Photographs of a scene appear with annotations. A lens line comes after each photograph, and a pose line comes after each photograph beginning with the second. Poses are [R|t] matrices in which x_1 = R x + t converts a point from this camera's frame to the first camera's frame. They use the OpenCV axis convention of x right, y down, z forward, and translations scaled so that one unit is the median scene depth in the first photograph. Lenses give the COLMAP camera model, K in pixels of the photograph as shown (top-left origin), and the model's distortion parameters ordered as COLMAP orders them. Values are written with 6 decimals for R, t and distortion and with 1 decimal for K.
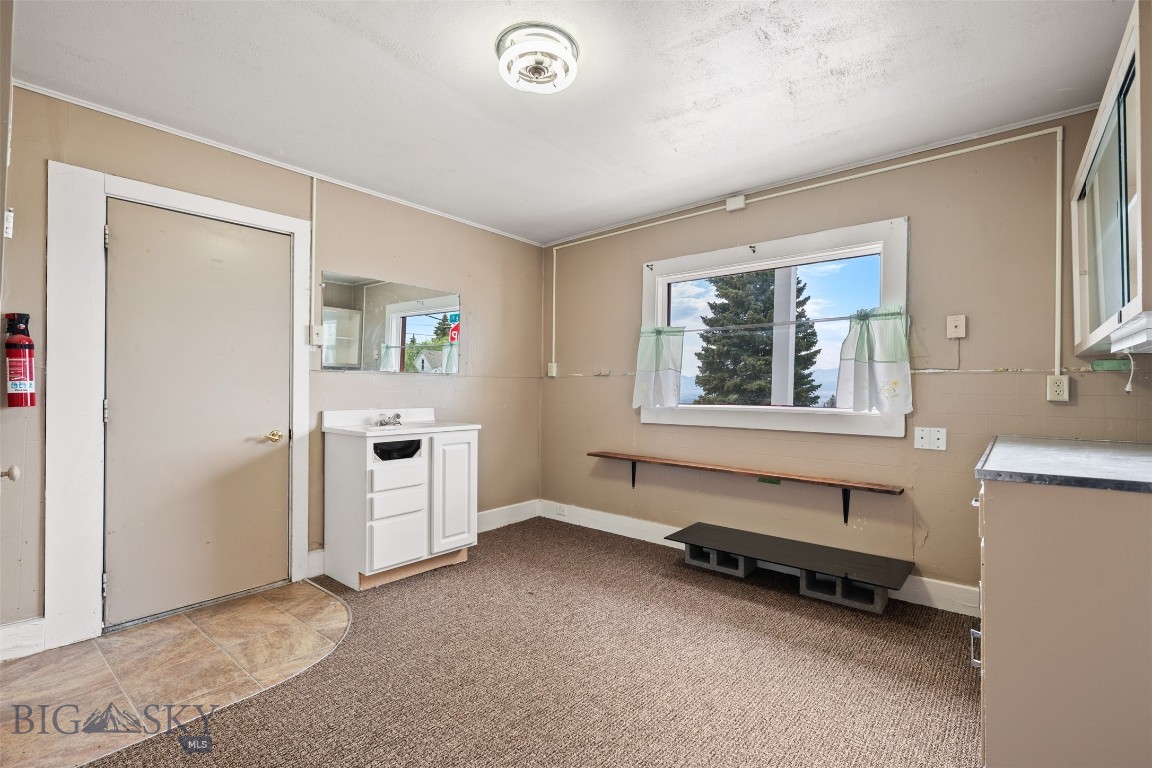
lens RADIAL K [[516.0, 0, 577.4], [0, 516.0, 388.6], [0, 0, 1]] dist [-0.001199, 0.000184]
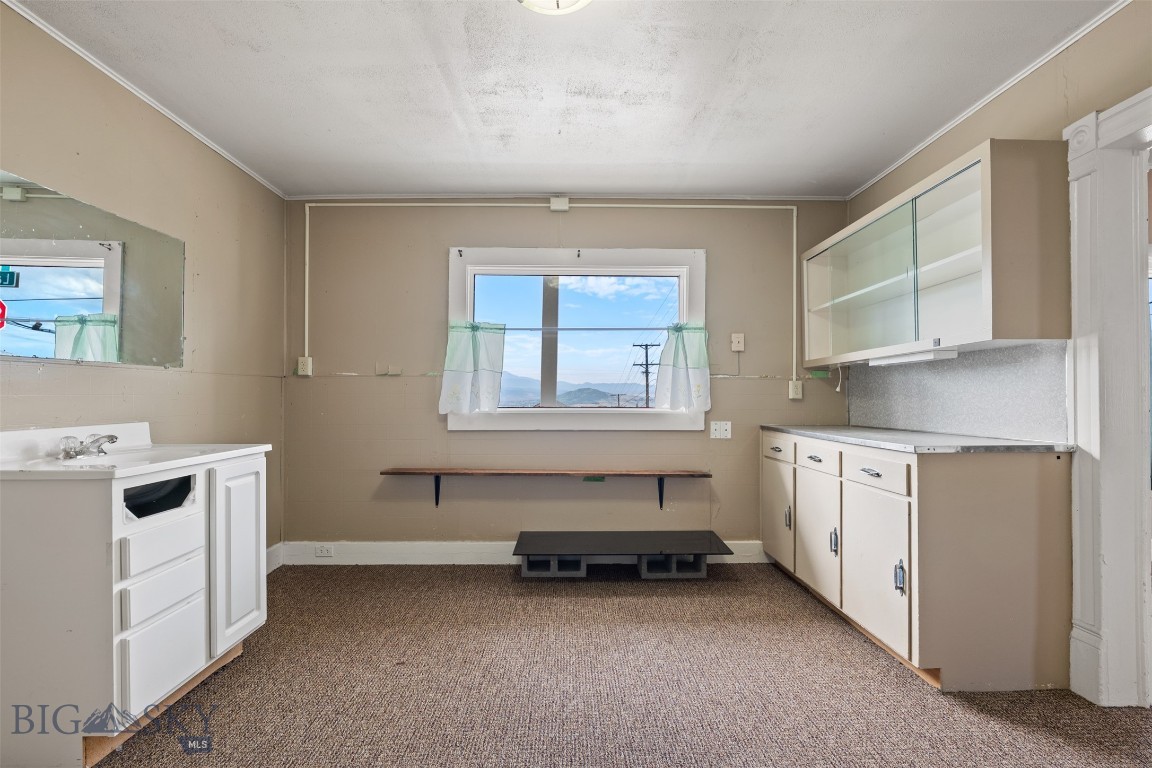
lens RADIAL K [[518.7, 0, 576.2], [0, 518.7, 399.4], [0, 0, 1]] dist [0.000296, 0.000093]
pose [[0.749059, -0.009945, 0.662429, -0.367104], [0.003178, 0.999930, 0.011417, 0.005684], [-0.662496, -0.006447, 0.749038, 0.252067]]
